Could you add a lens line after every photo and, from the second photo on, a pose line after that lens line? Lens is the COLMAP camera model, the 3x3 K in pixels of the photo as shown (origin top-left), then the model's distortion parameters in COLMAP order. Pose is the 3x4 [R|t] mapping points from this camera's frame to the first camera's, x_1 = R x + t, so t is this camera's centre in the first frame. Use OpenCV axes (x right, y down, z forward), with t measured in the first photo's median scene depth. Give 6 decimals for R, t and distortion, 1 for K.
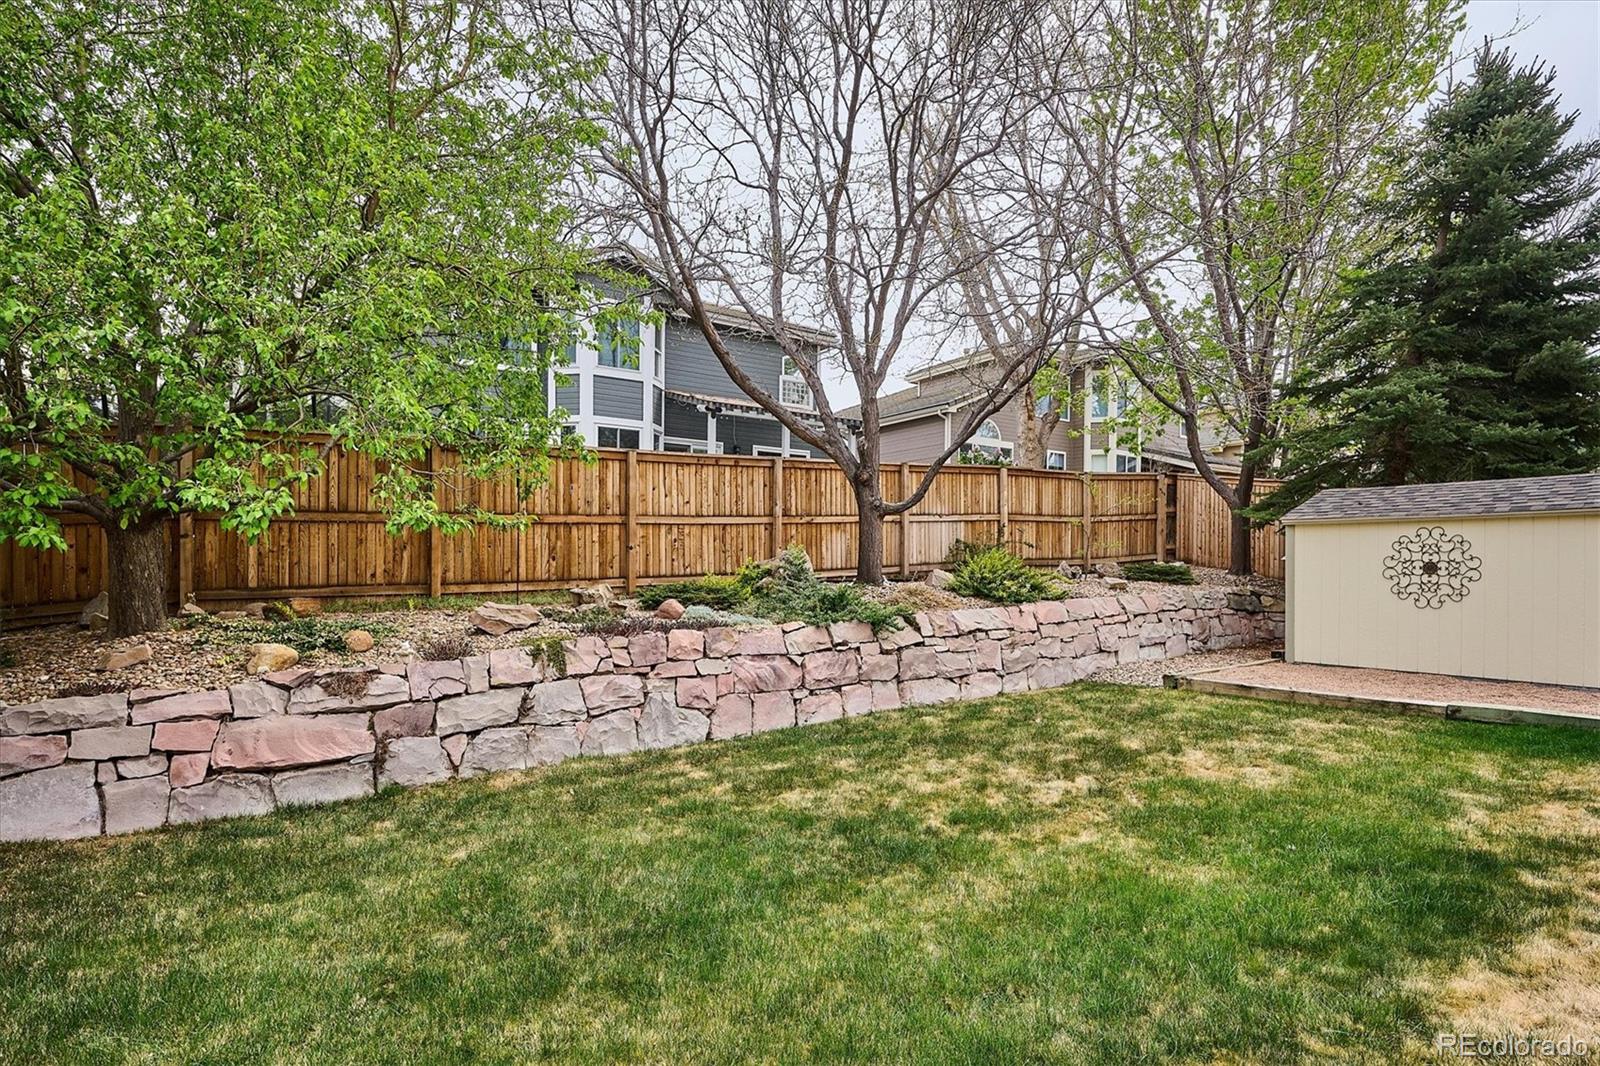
lens RADIAL K [[822.9, 0, 799.1], [0, 822.9, 539.6], [0, 0, 1]] dist [-0.001276, 0.000283]
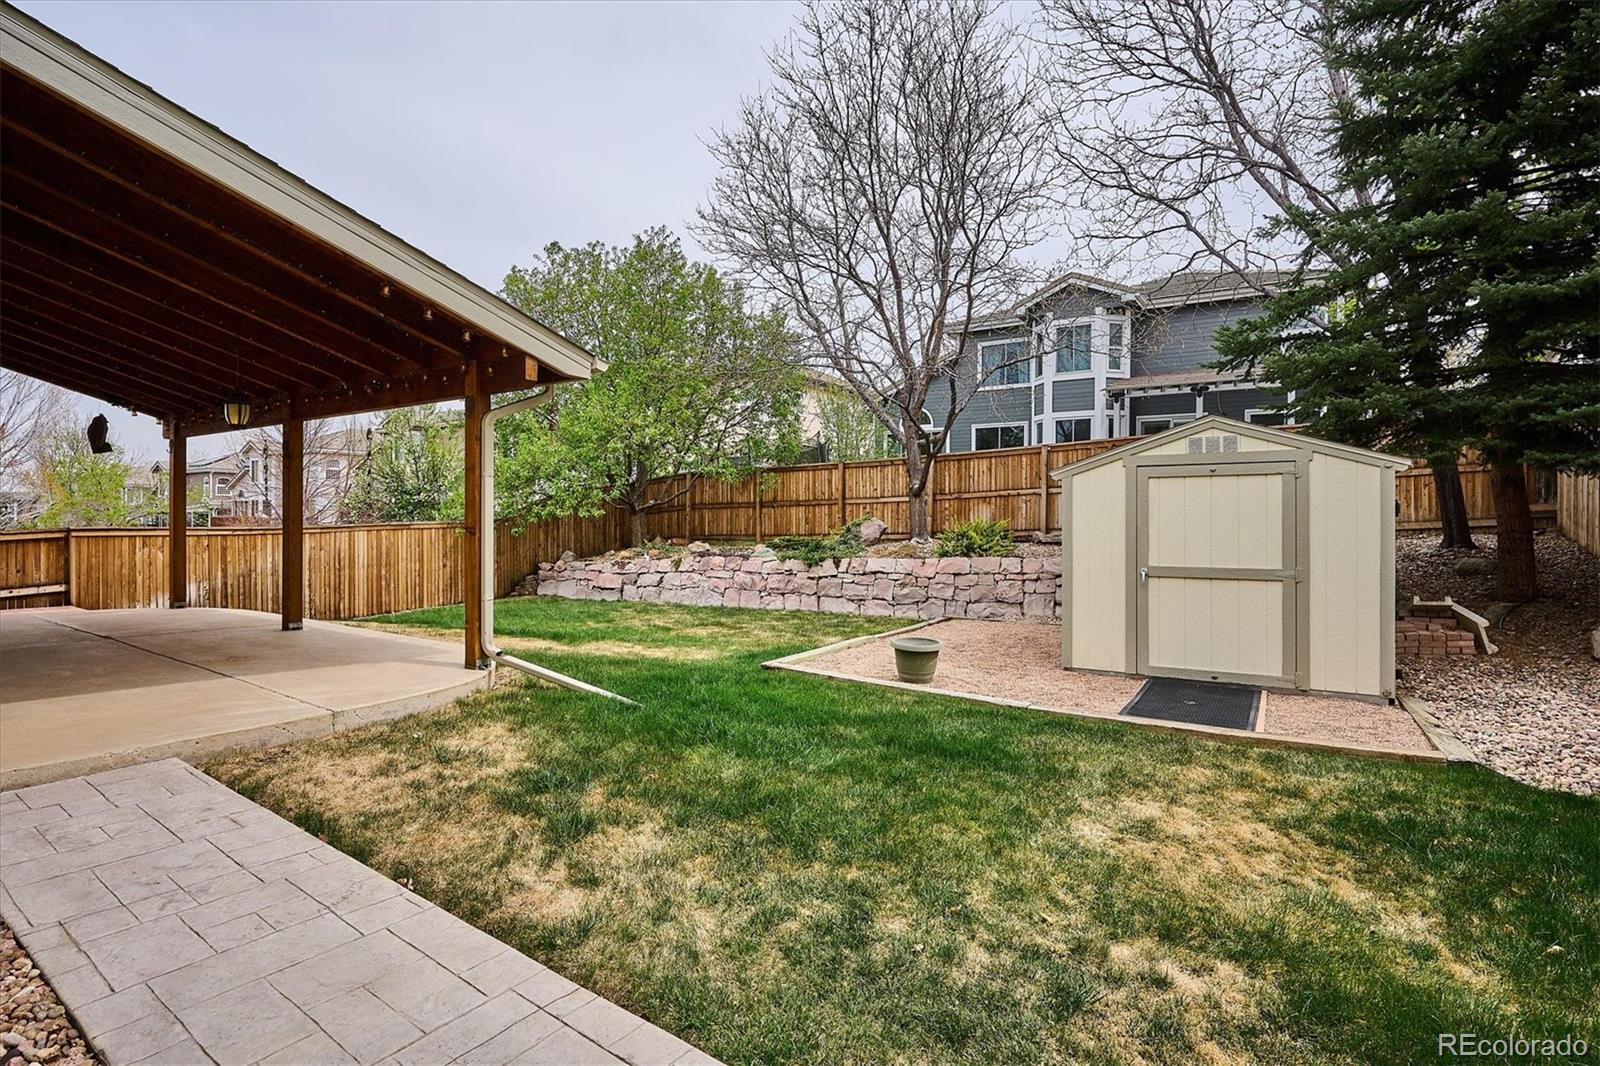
lens RADIAL K [[790.1, 0, 803.3], [0, 790.1, 539.0], [0, 0, 1]] dist [-0.002960, 0.000181]
pose [[0.374684, 0.020345, -0.926929, 1.505449], [0.021110, 0.999313, 0.030466, 0.002994], [0.926912, -0.030983, 0.373997, 0.334807]]
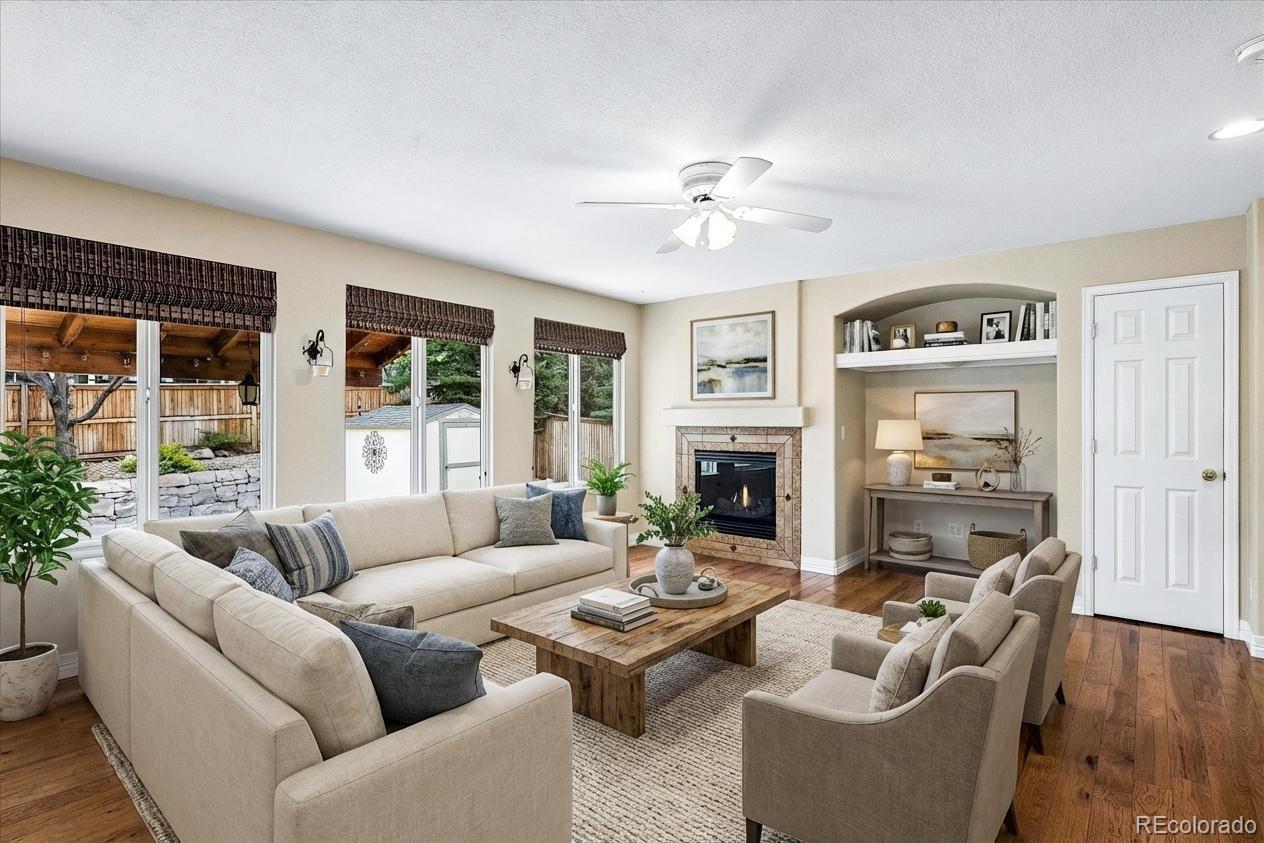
lens RADIAL K [[624.2, 0, 634.6], [0, 624.2, 426.3], [0, 0, 1]] dist [-0.002960, 0.000181]
pose [[0.959579, -0.009253, 0.281287, 0.943274], [-0.001306, 0.999302, 0.037328, -0.081607], [-0.281436, -0.036186, 0.958897, -0.568191]]
